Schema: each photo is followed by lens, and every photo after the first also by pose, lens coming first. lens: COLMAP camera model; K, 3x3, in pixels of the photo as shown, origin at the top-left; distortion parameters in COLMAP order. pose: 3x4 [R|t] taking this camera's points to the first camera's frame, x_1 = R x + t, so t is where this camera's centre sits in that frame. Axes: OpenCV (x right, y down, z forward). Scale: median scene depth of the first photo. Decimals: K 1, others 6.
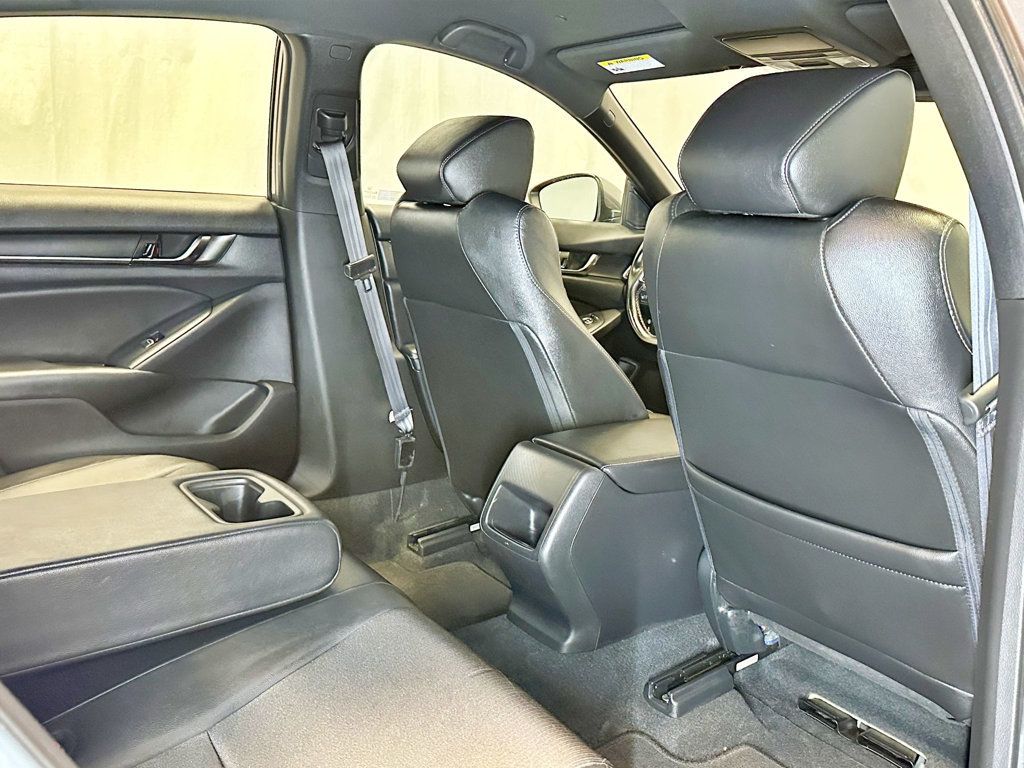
lens RADIAL K [[944.6, 0, 512.0], [0, 944.6, 384.0], [0, 0, 1]] dist [0.162773, -0.340427]
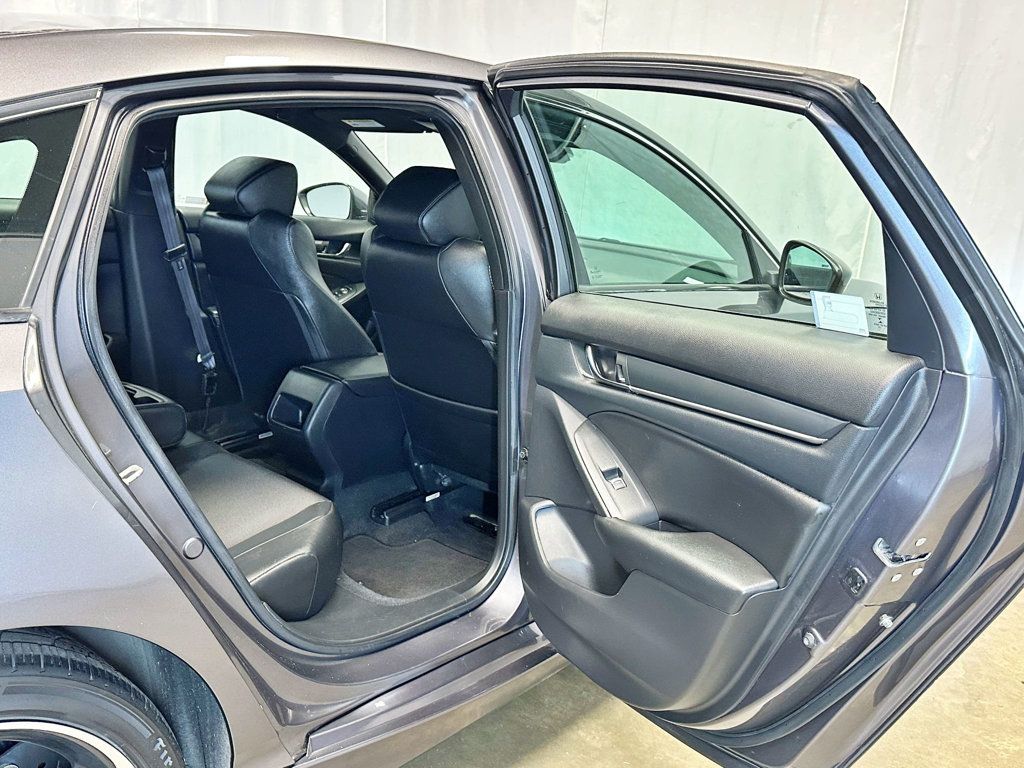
lens RADIAL K [[944.6, 0, 512.0], [0, 944.6, 384.0], [0, 0, 1]] dist [0.162773, -0.340427]
pose [[0.974654, -0.014593, 0.223240, 0.009104], [0.006320, 0.999268, 0.037728, 0.024241], [-0.223628, -0.035361, 0.974033, -0.547996]]
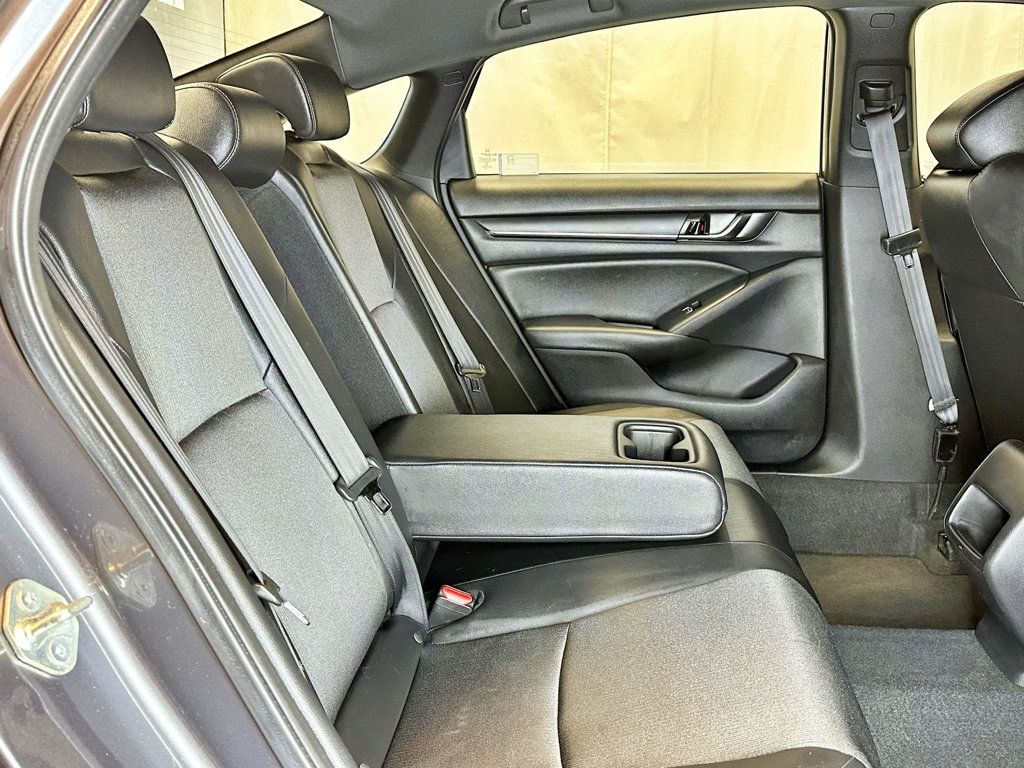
lens RADIAL K [[944.6, 0, 512.0], [0, 944.6, 384.0], [0, 0, 1]] dist [0.162773, -0.340427]
pose [[0.743088, 0.101162, -0.661503, 0.207721], [-0.092350, 0.994552, 0.048355, 0.007641], [0.662791, 0.025158, 0.748382, 0.029008]]
